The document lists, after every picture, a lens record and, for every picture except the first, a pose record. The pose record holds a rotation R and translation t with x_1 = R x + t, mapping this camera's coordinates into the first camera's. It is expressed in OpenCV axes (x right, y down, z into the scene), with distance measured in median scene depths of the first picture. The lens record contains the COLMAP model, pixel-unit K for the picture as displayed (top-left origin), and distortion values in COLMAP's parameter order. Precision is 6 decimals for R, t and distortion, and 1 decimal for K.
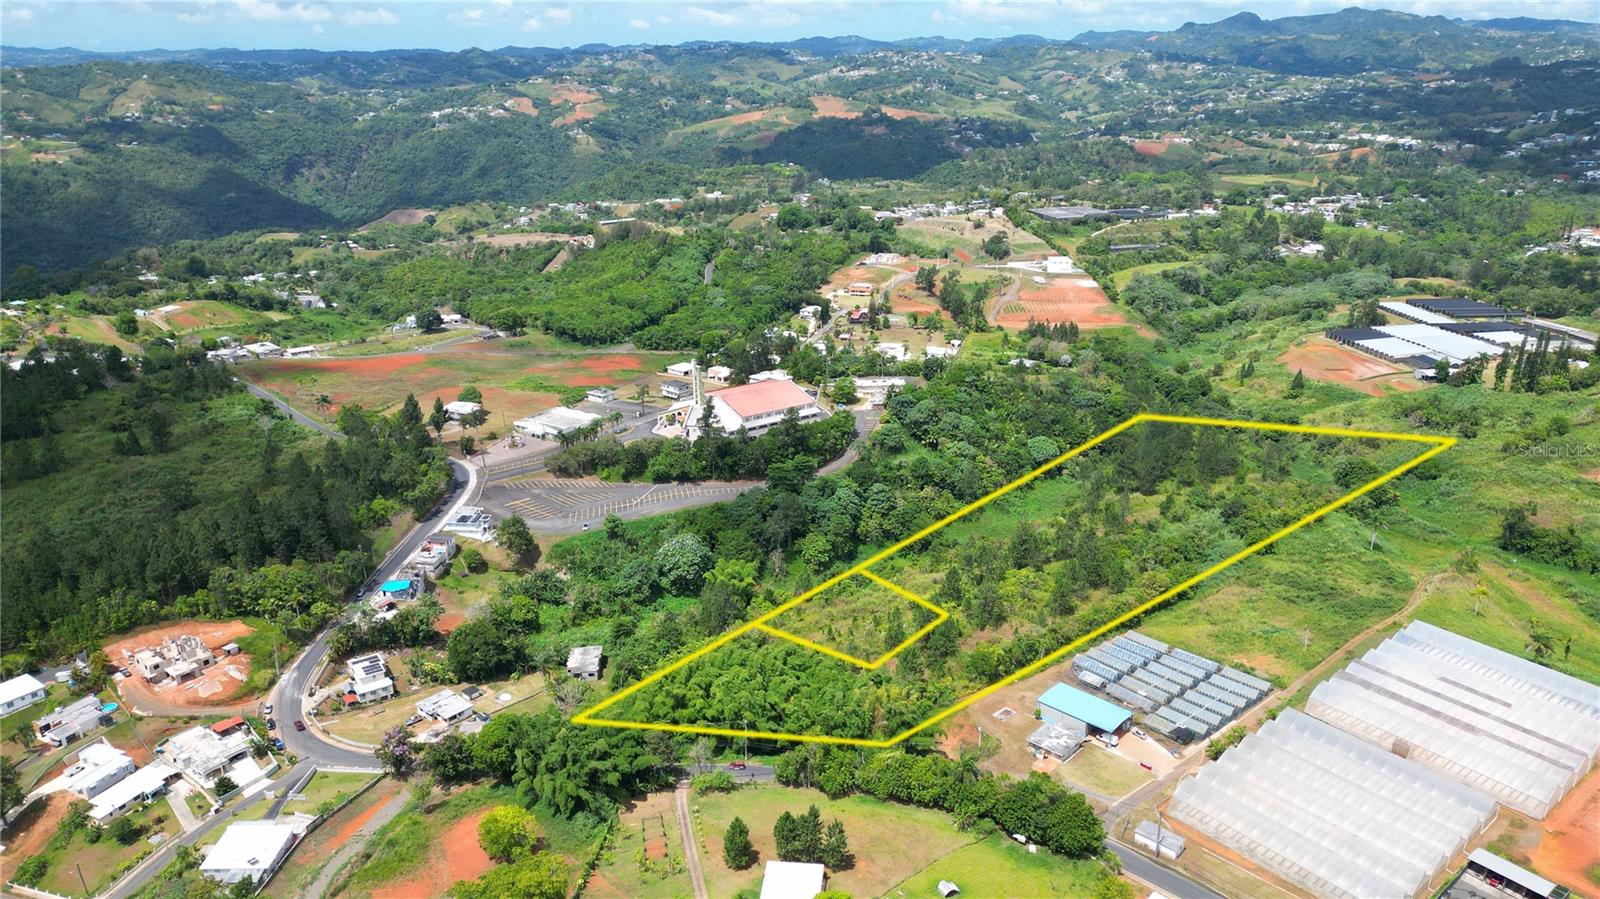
lens RADIAL K [[1113.6, 0, 803.5], [0, 1113.6, 455.3], [0, 0, 1]] dist [0.079201, -0.078961]
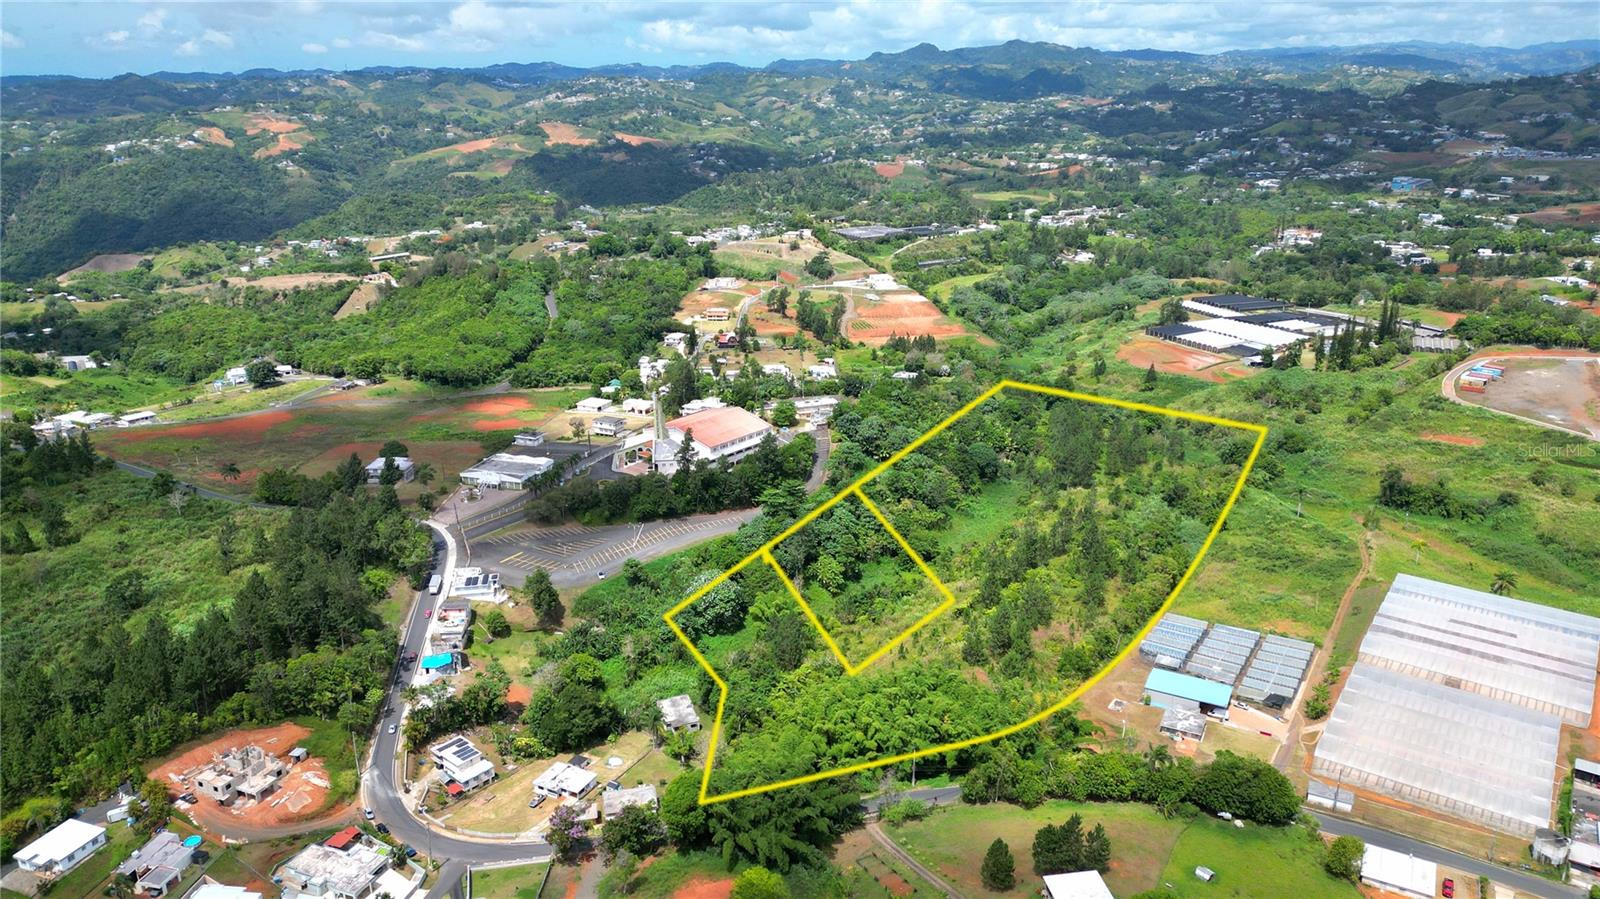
lens RADIAL K [[1113.6, 0, 803.5], [0, 1113.6, 455.3], [0, 0, 1]] dist [0.079201, -0.078961]
pose [[0.966063, -0.085671, 0.243685, -0.128269], [0.090814, 0.995818, -0.009928, -0.006177], [-0.241815, 0.031721, 0.969804, 0.018975]]
